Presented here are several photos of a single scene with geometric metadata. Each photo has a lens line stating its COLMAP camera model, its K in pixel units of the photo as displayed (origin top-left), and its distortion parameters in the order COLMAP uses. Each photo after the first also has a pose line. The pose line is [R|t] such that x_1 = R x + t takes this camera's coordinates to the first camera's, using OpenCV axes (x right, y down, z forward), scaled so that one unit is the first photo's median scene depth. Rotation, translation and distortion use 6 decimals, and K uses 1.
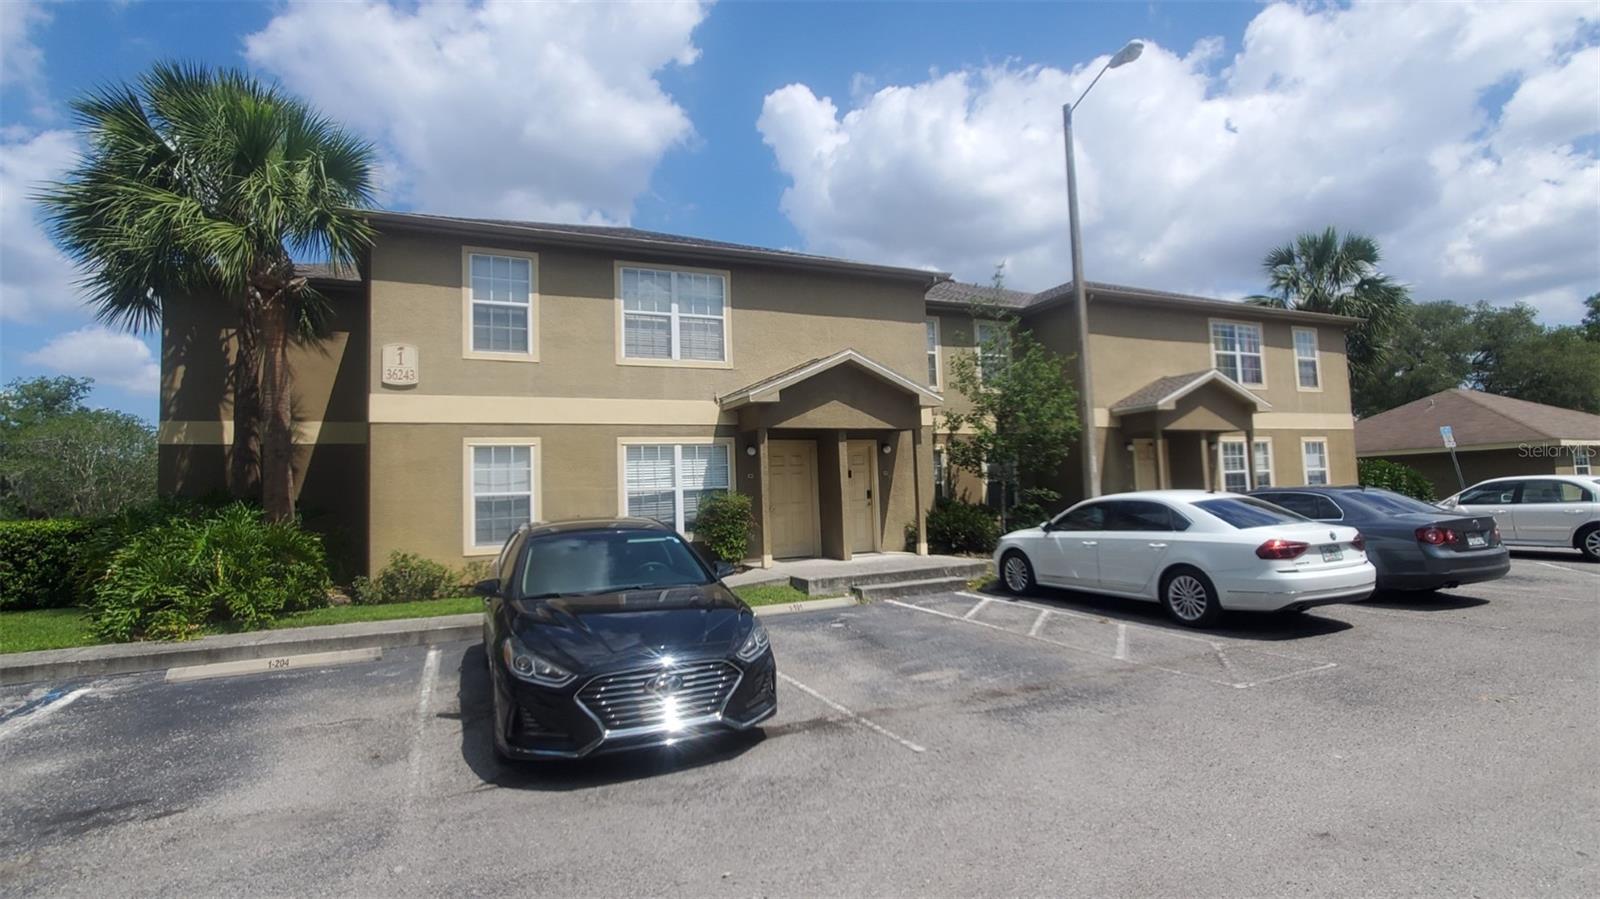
lens RADIAL K [[633.0, 0, 799.8], [0, 633.0, 444.0], [0, 0, 1]] dist [-0.000521, 0.000417]
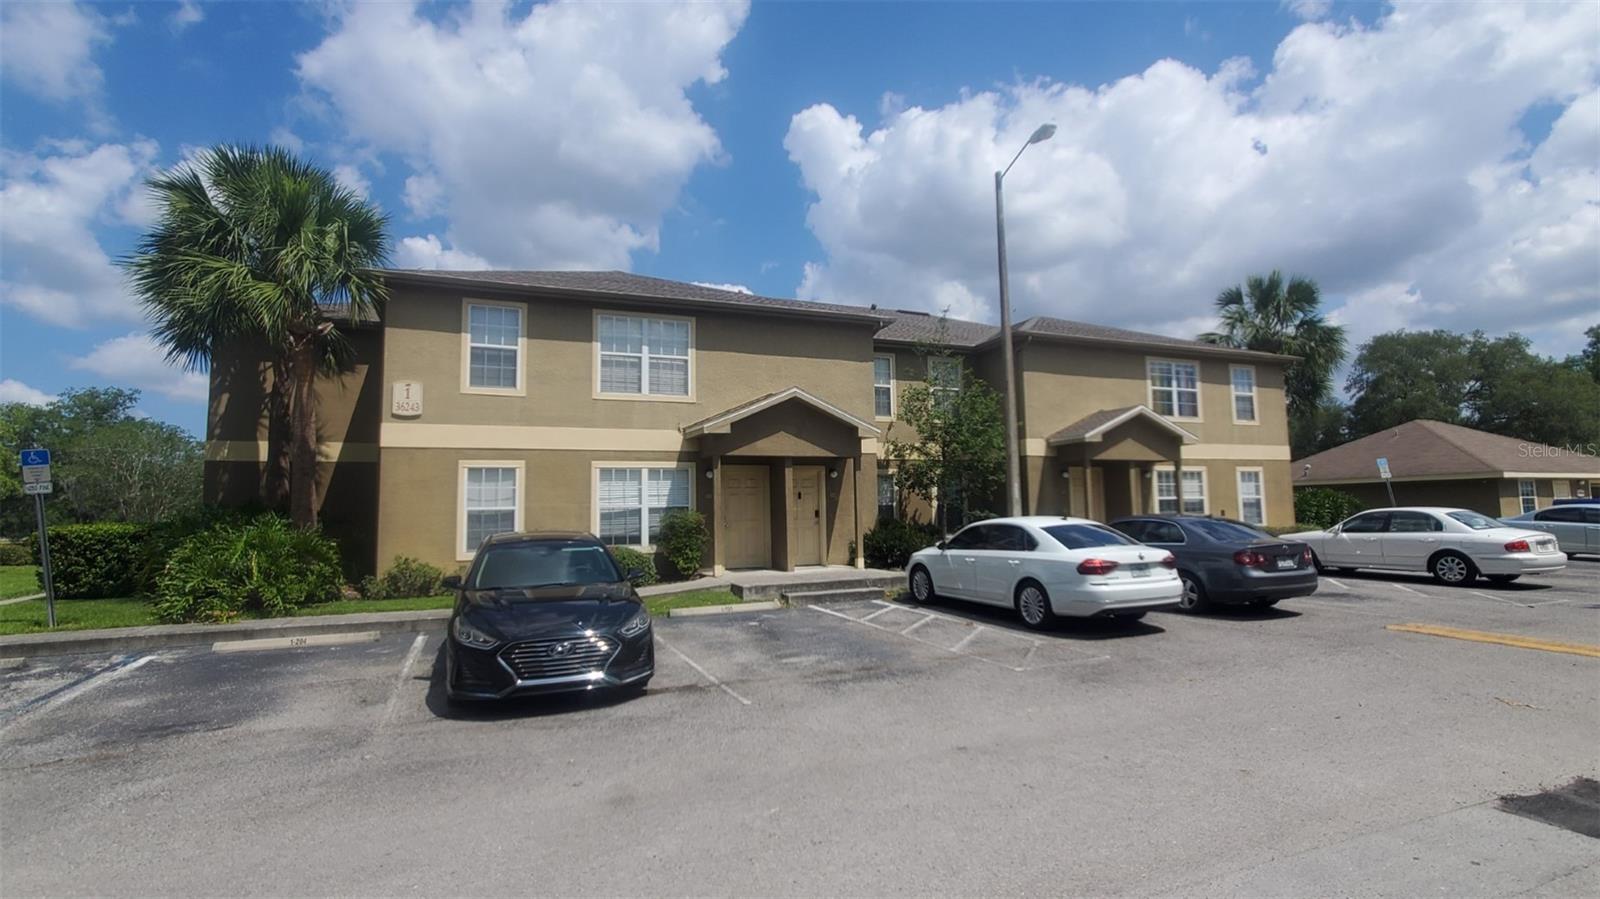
lens RADIAL K [[632.0, 0, 807.6], [0, 632.0, 447.9], [0, 0, 1]] dist [-0.002013, -0.000369]
pose [[0.999683, 0.015504, -0.019817, 0.134093], [-0.015832, 0.999739, -0.016489, -0.022748], [0.019556, 0.016798, 0.999668, -0.156265]]
